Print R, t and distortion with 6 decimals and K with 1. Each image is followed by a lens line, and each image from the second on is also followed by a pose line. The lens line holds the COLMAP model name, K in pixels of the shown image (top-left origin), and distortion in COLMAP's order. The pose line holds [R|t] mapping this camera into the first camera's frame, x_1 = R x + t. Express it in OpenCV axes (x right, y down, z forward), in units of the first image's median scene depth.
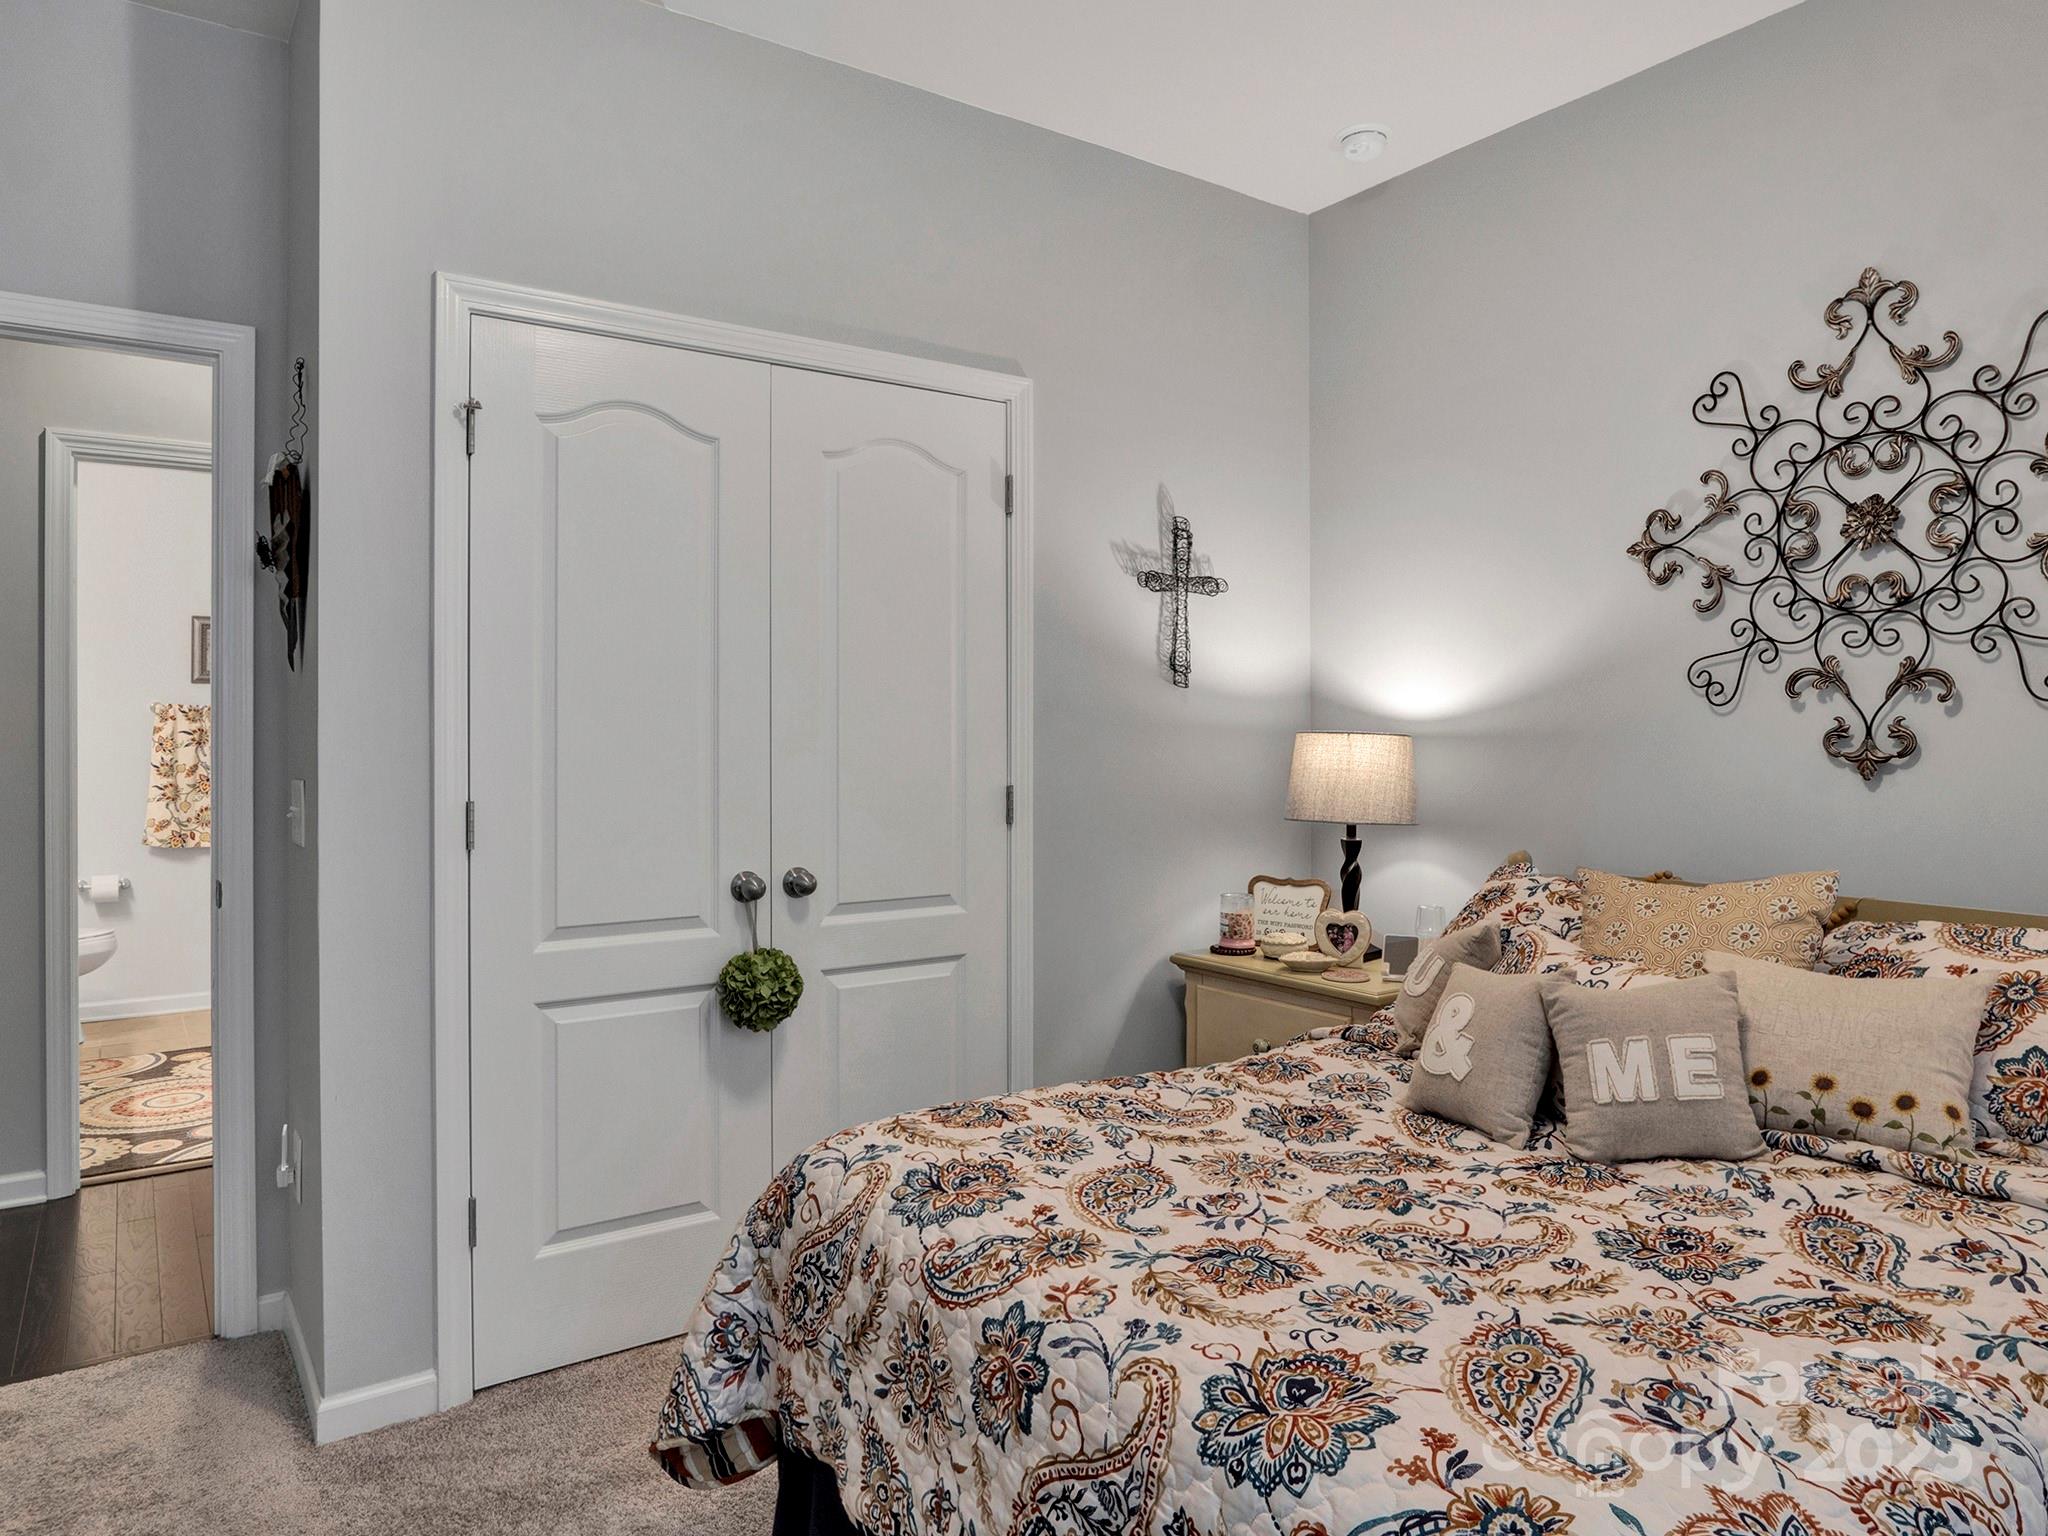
lens RADIAL K [[1253.0, 0, 997.8], [0, 1253.0, 726.2], [0, 0, 1]] dist [-0.016134, 0.003489]
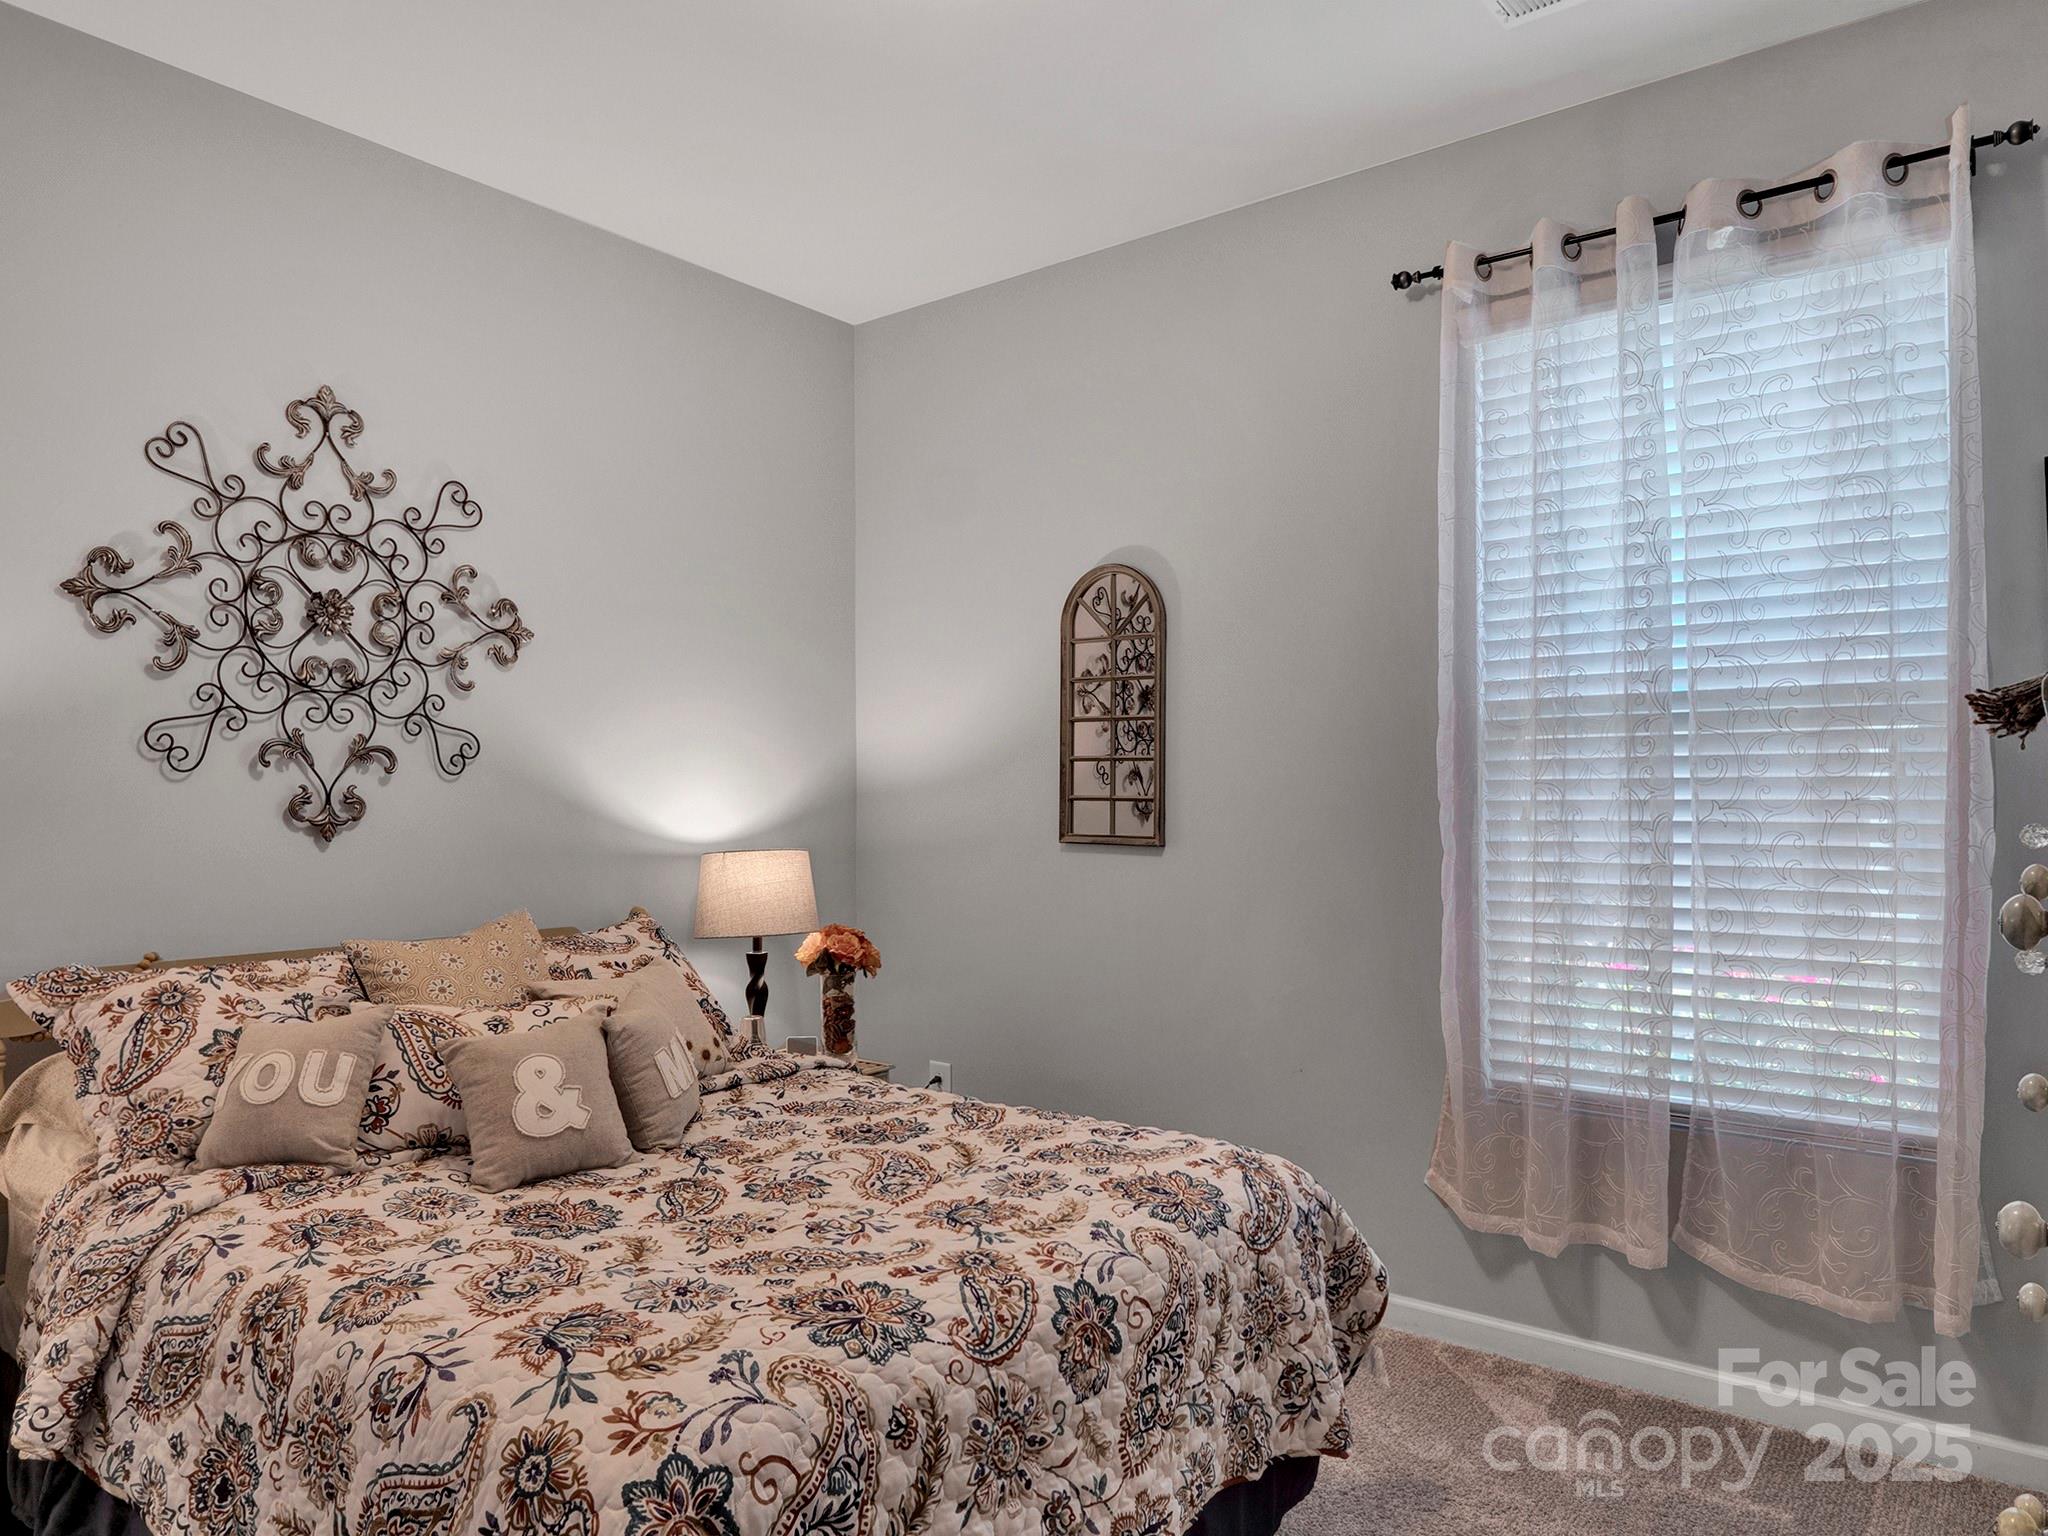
lens RADIAL K [[1311.8, 0, 1023.1], [0, 1311.8, 779.4], [0, 0, 1]] dist [-0.006209, 0.002857]
pose [[-0.276355, 0.011425, 0.960988, -0.621295], [-0.001934, 0.999921, -0.012444, 0.000808], [-0.961054, -0.005297, -0.276311, 0.735754]]
